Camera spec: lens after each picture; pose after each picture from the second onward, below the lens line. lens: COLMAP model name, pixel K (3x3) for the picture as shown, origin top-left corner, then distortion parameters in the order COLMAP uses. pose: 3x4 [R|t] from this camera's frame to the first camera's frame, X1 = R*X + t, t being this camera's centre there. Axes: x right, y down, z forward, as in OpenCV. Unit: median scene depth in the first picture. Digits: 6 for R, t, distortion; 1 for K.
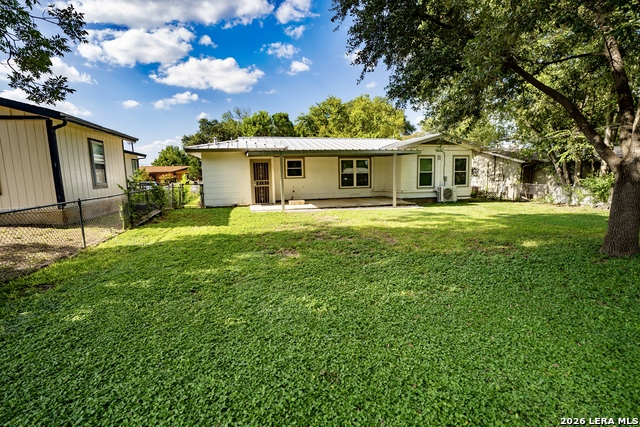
lens RADIAL K [[301.2, 0, 318.0], [0, 301.2, 216.9], [0, 0, 1]] dist [-0.064820, 0.018888]
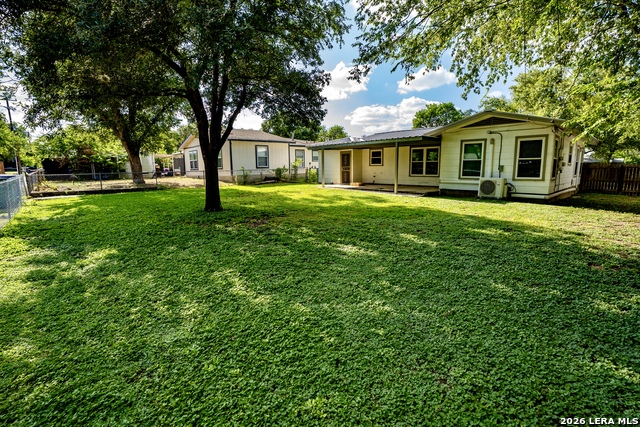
lens RADIAL K [[301.3, 0, 320.0], [0, 301.3, 213.5], [0, 0, 1]] dist [-0.066557, 0.015505]
pose [[0.456722, 0.147746, -0.877255, 0.916715], [-0.127616, 0.986794, 0.099754, -0.029863], [0.880408, 0.066392, 0.469546, 0.242607]]
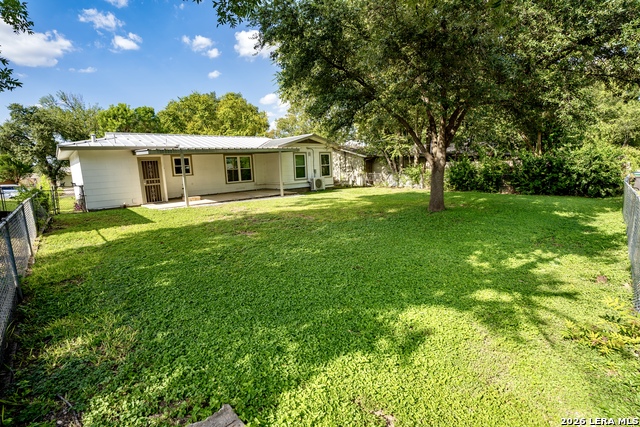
lens RADIAL K [[301.3, 0, 320.0], [0, 301.3, 213.5], [0, 0, 1]] dist [-0.066557, 0.015505]
pose [[0.877973, -0.090160, 0.470144, -0.155437], [0.086280, 0.995824, 0.029845, 0.009380], [-0.470871, 0.014361, 0.882085, -0.103519]]
